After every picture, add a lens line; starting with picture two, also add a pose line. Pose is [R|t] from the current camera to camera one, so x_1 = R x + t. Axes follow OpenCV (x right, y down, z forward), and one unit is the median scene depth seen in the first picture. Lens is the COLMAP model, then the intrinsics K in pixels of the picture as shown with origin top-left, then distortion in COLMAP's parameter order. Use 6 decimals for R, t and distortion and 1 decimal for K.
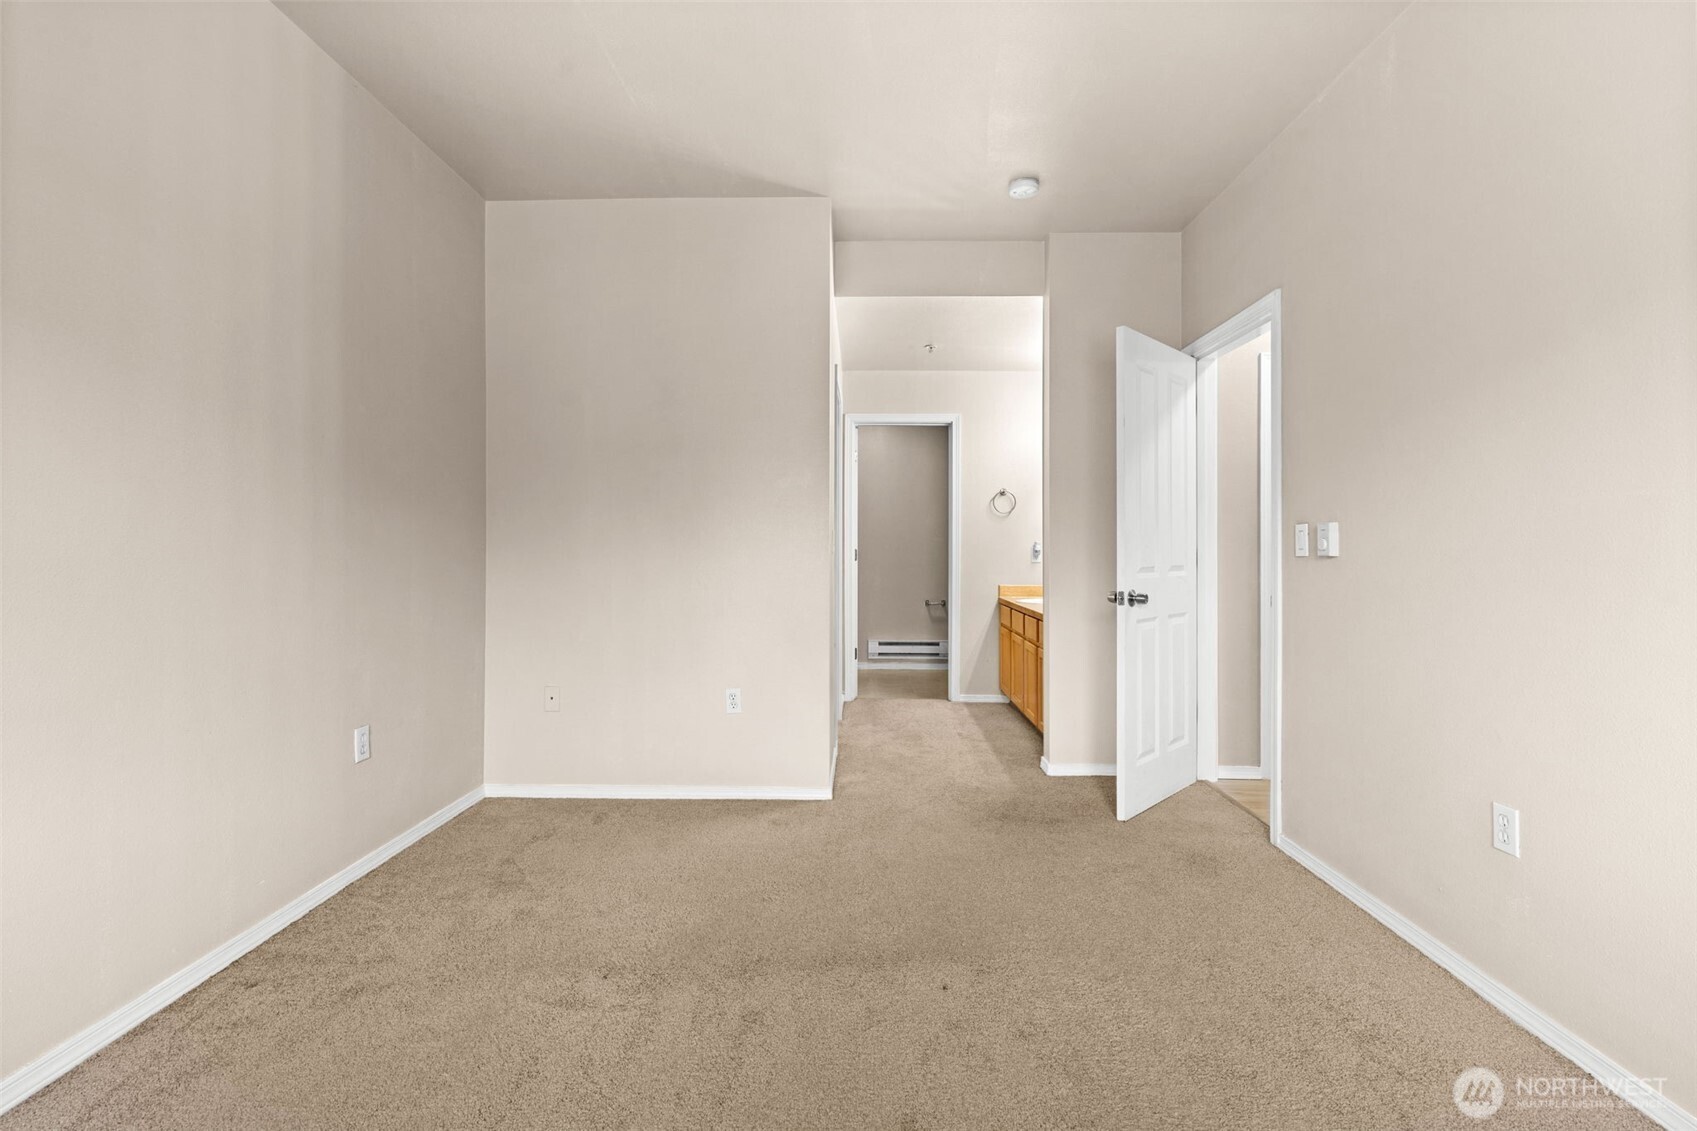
lens RADIAL K [[765.1, 0, 849.9], [0, 765.1, 554.3], [0, 0, 1]] dist [-0.006271, -0.000253]
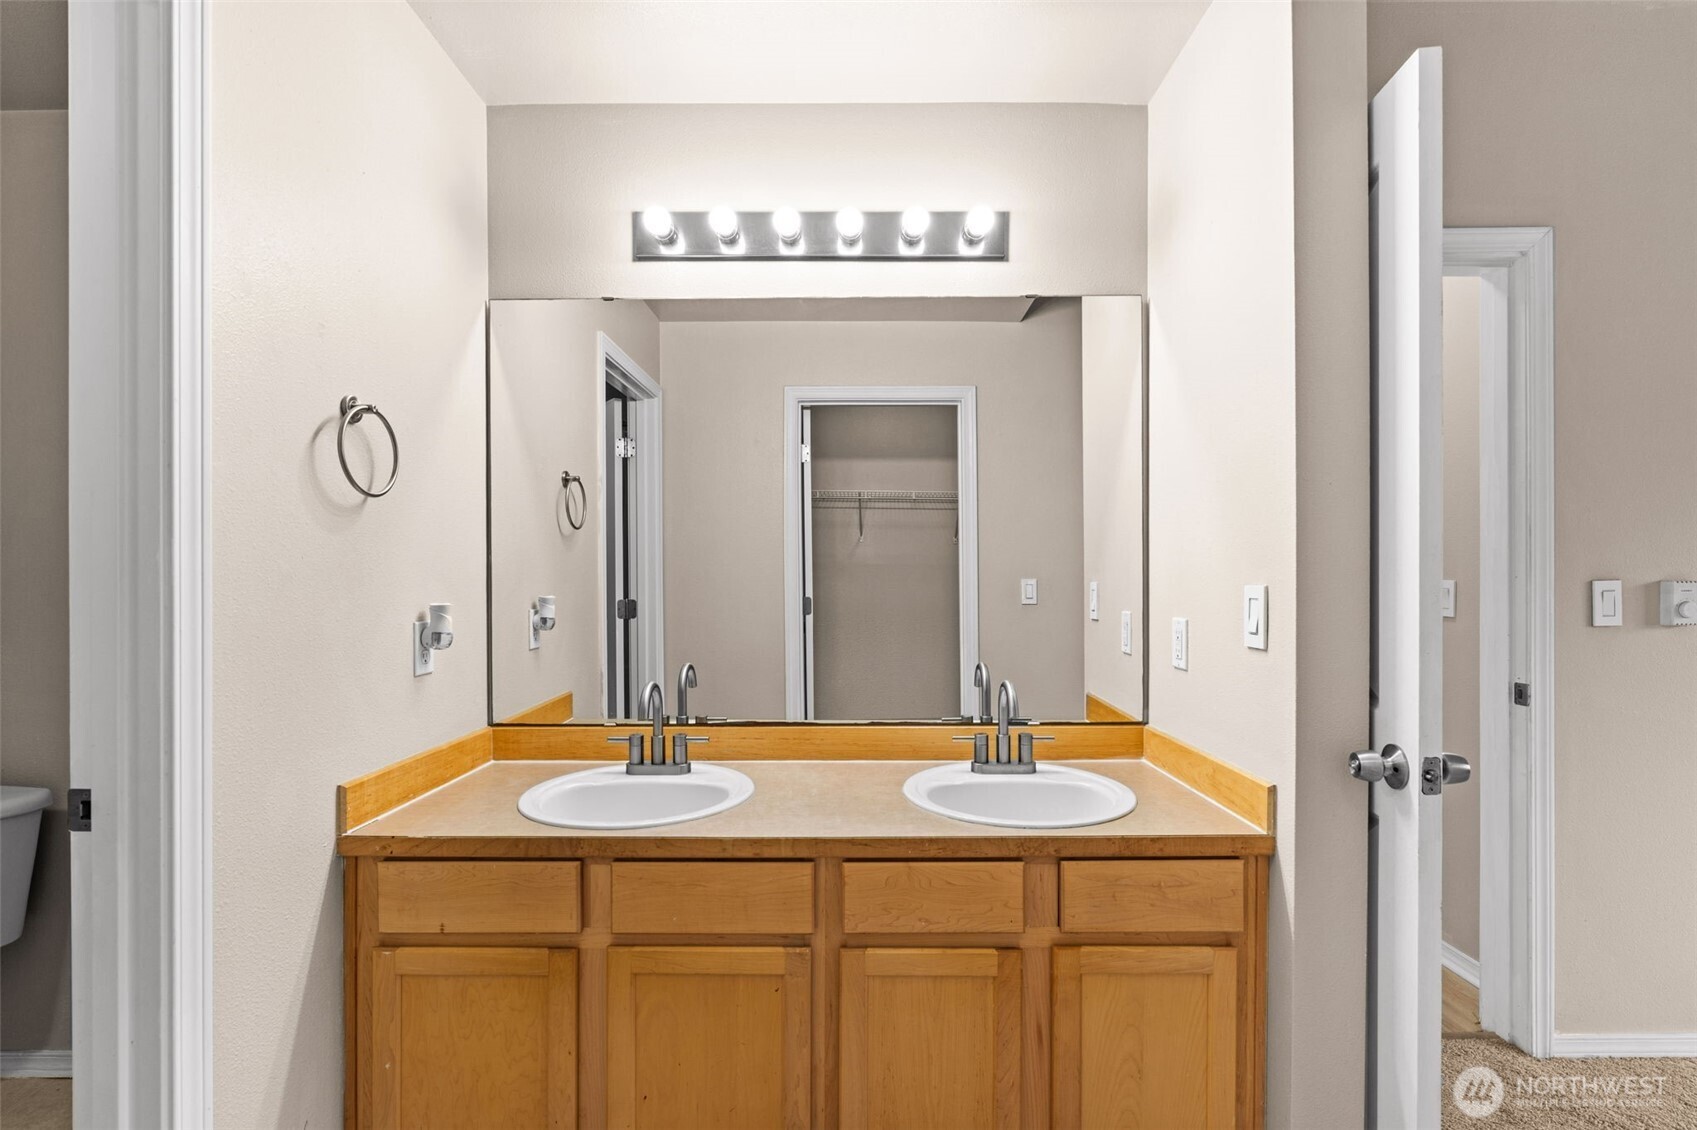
lens RADIAL K [[765.6, 0, 854.8], [0, 765.6, 570.9], [0, 0, 1]] dist [-0.005536, 0.001830]
pose [[-0.010730, 0.002402, 0.999940, -0.052982], [0.010595, 0.999941, -0.002288, -0.026664], [-0.999886, 0.010570, -0.010754, 0.837471]]
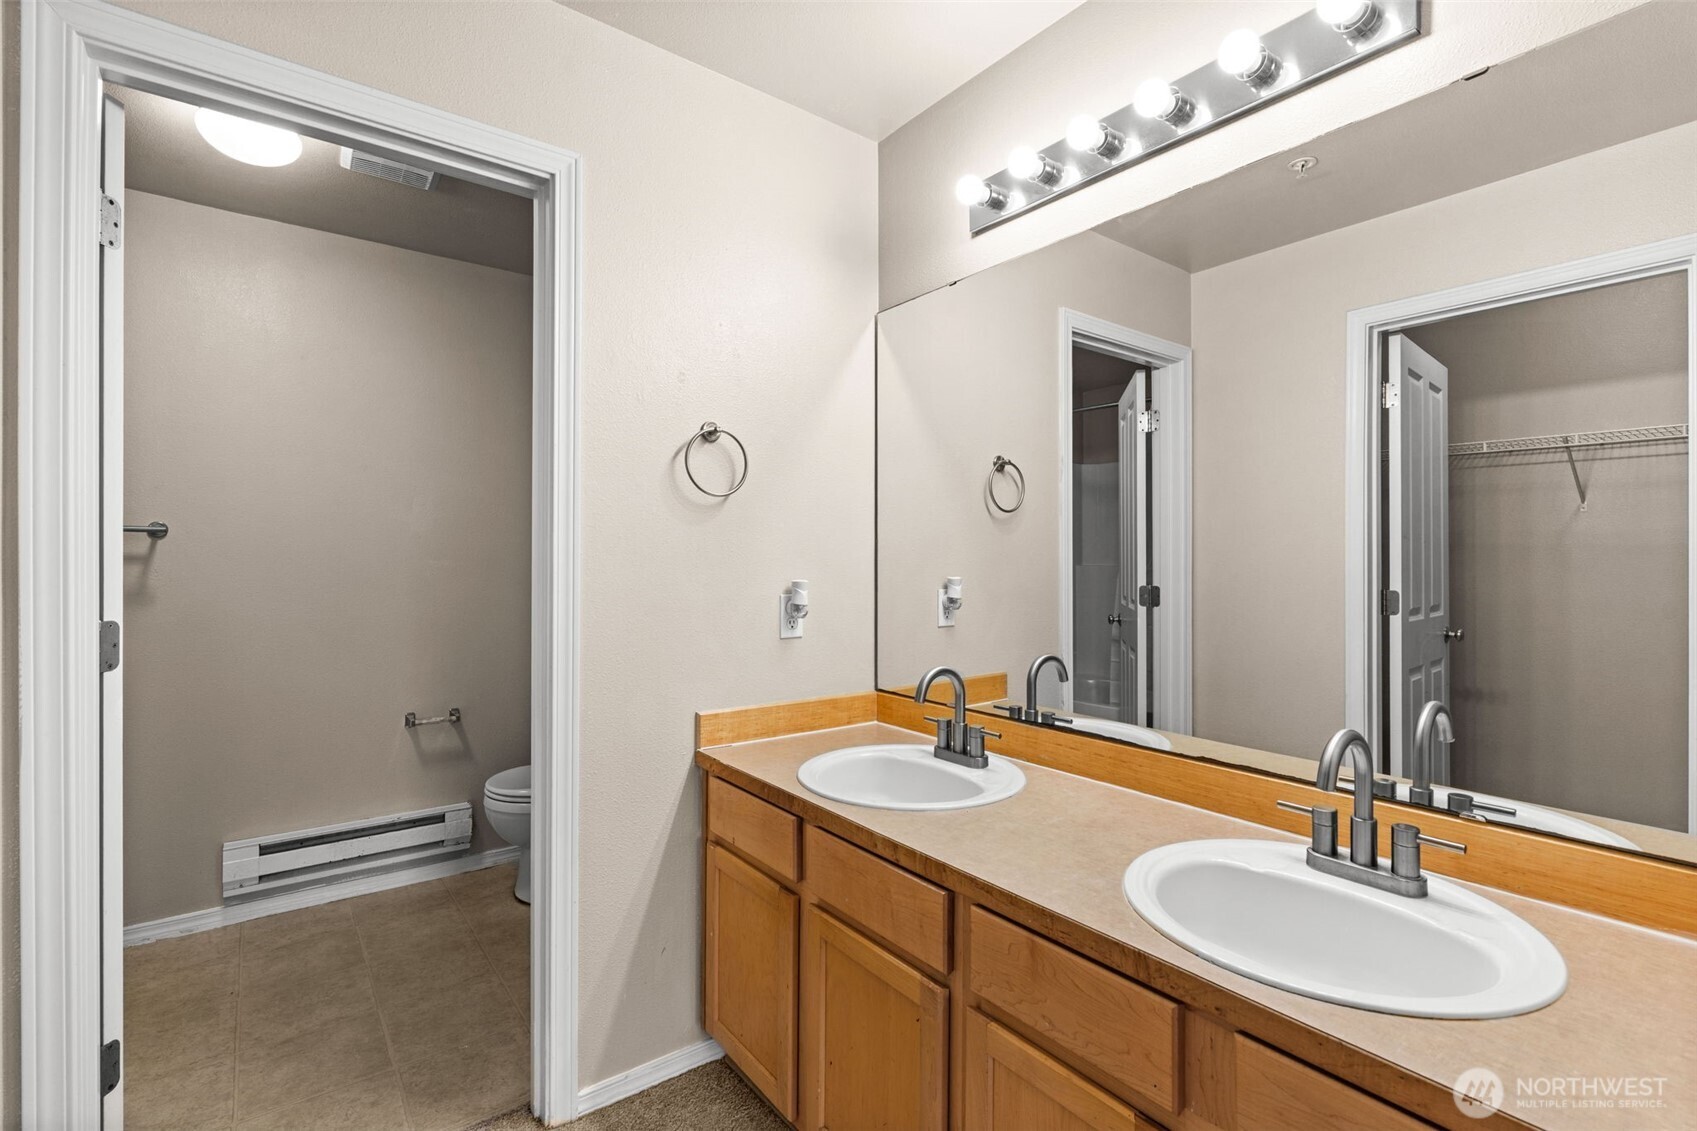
lens RADIAL K [[765.6, 0, 854.2], [0, 765.6, 558.3], [0, 0, 1]] dist [-0.005536, 0.001830]
pose [[0.782064, 0.001662, 0.623196, 0.042026], [0.003593, 0.999968, -0.007175, -0.023883], [-0.623188, 0.007850, 0.782032, 0.700335]]
